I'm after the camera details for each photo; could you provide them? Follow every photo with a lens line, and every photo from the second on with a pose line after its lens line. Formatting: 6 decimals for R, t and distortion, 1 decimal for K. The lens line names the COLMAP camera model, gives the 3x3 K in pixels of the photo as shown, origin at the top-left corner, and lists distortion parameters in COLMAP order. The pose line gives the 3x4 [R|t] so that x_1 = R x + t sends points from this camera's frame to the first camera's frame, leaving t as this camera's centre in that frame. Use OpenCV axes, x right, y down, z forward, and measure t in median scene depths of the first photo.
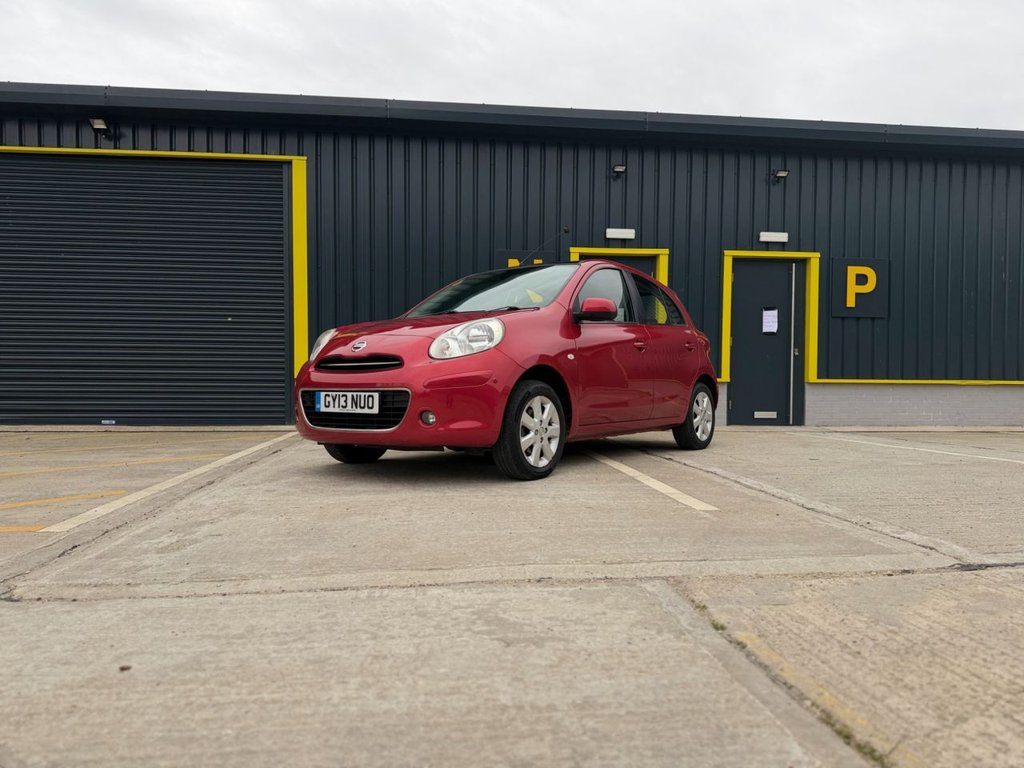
lens RADIAL K [[707.8, 0, 512.0], [0, 707.8, 384.0], [0, 0, 1]] dist [0.151142, -0.263842]
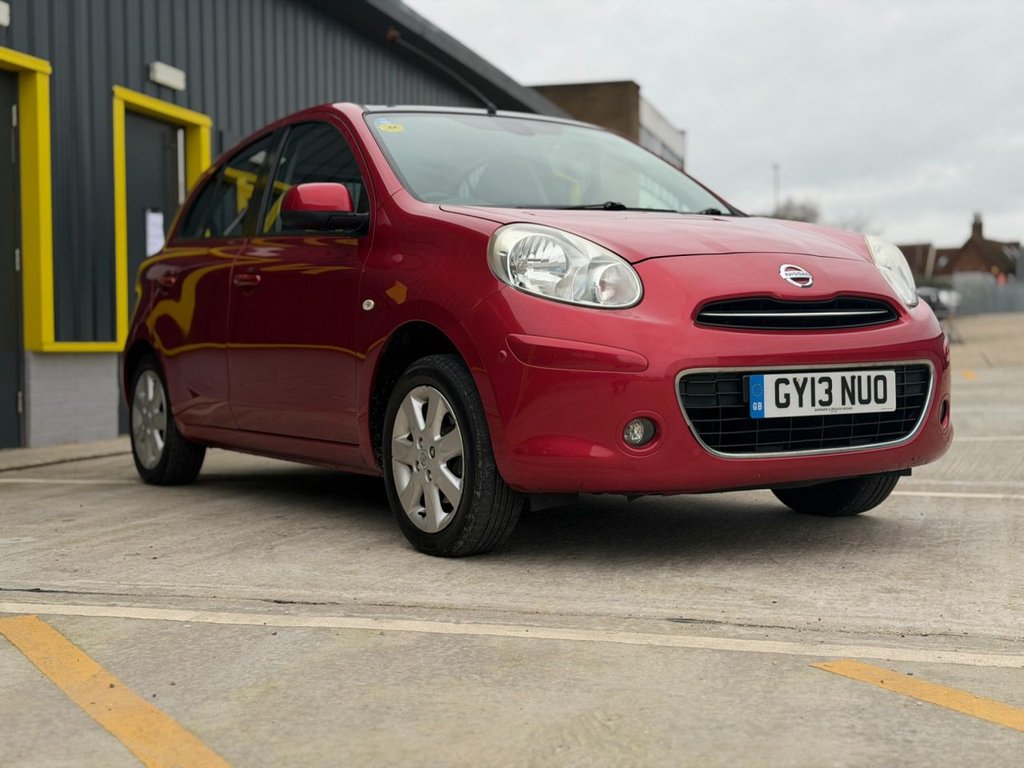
lens RADIAL K [[1415.6, 0, 512.0], [0, 1415.6, 384.0], [0, 0, 1]] dist [0.141298, -0.161902]
pose [[0.359517, -0.034388, 0.932505, -1.360299], [0.016010, 0.999401, 0.030682, -0.014833], [-0.933001, 0.003899, 0.359852, 0.977476]]
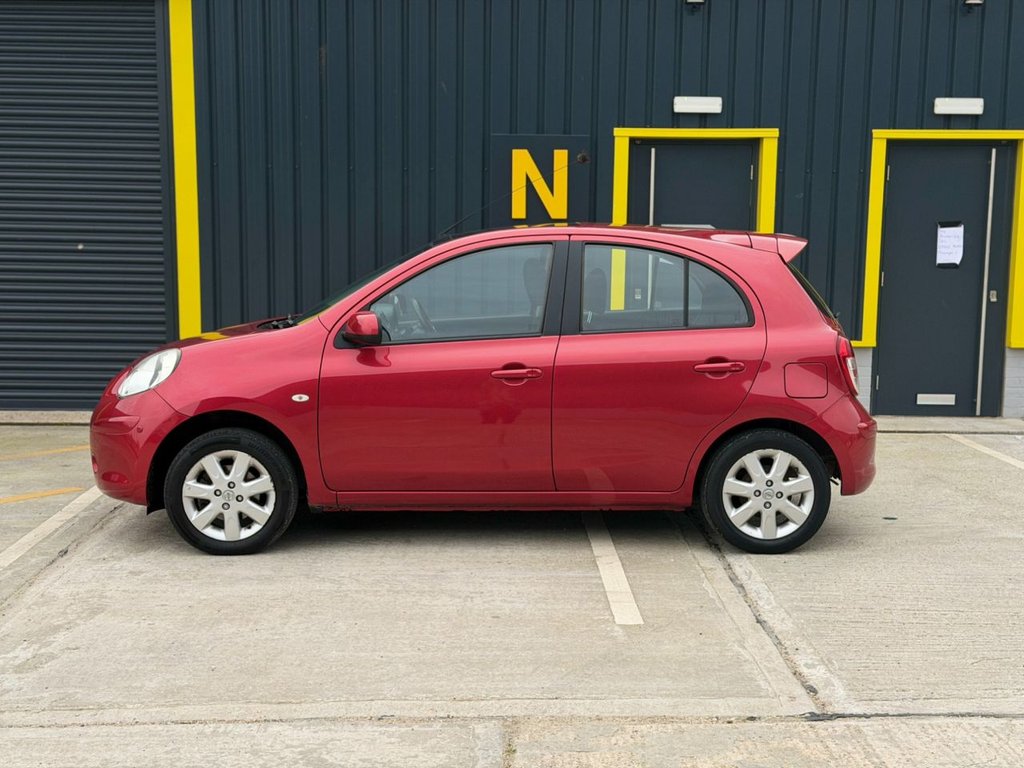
lens RADIAL K [[1415.6, 0, 512.0], [0, 1415.6, 384.0], [0, 0, 1]] dist [0.141298, -0.161902]
pose [[0.996390, 0.013066, -0.083885, 0.246192], [-0.003555, 0.993640, 0.112545, -0.272905], [0.084822, -0.111840, 0.990099, -0.604420]]
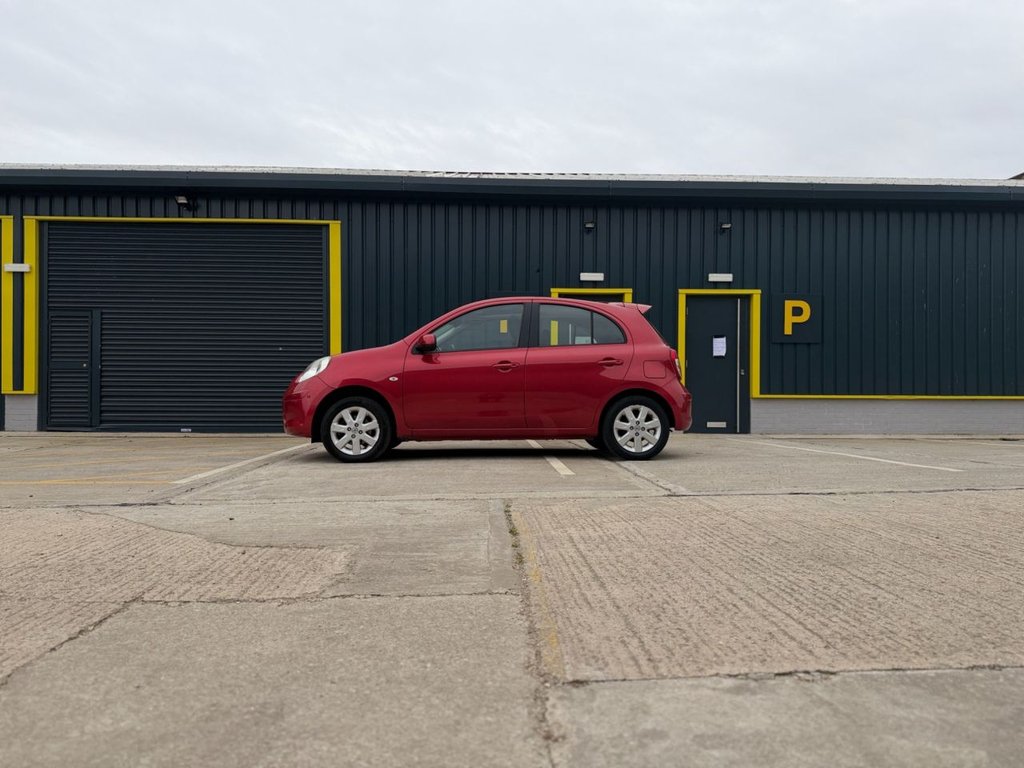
lens RADIAL K [[707.8, 0, 512.0], [0, 707.8, 384.0], [0, 0, 1]] dist [0.151142, -0.263842]
pose [[0.998036, -0.004026, -0.062516, 0.223986], [0.002485, 0.999692, -0.024707, 0.009277], [0.062596, 0.024503, 0.997738, -0.555656]]
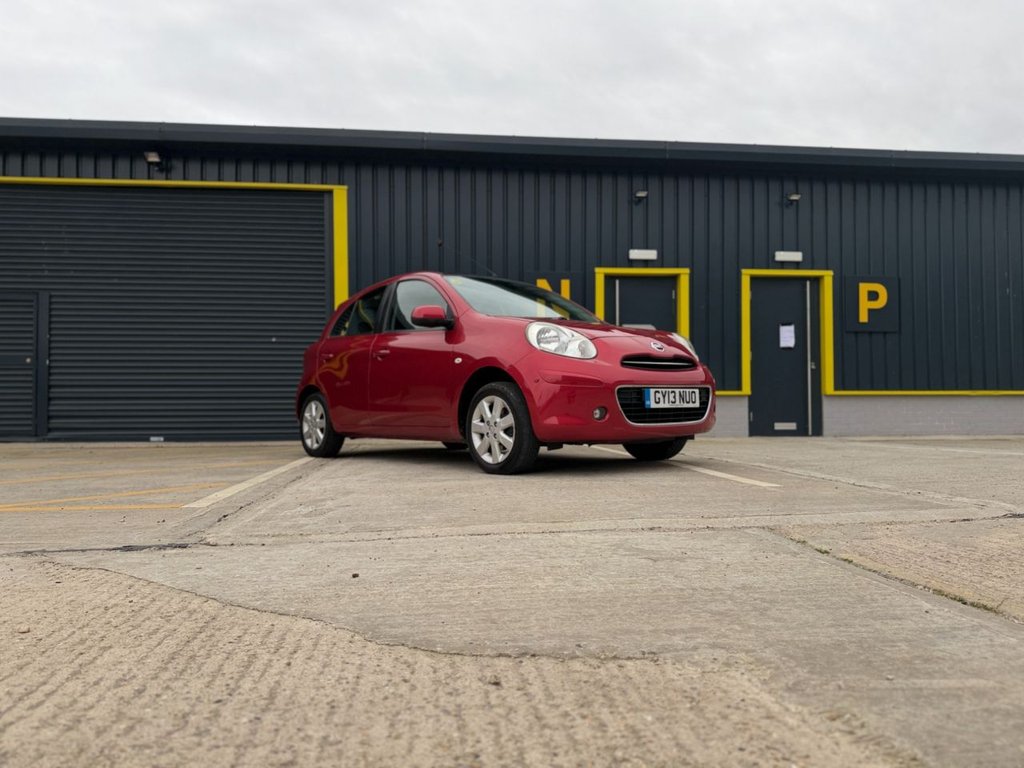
lens RADIAL K [[709.2, 0, 512.0], [0, 709.2, 384.0], [0, 0, 1]] dist [0.126412, -0.195235]
pose [[0.999920, -0.011843, 0.004466, -0.119330], [0.012020, 0.999046, -0.041991, 0.054084], [-0.003964, 0.042041, 0.999108, -0.104560]]
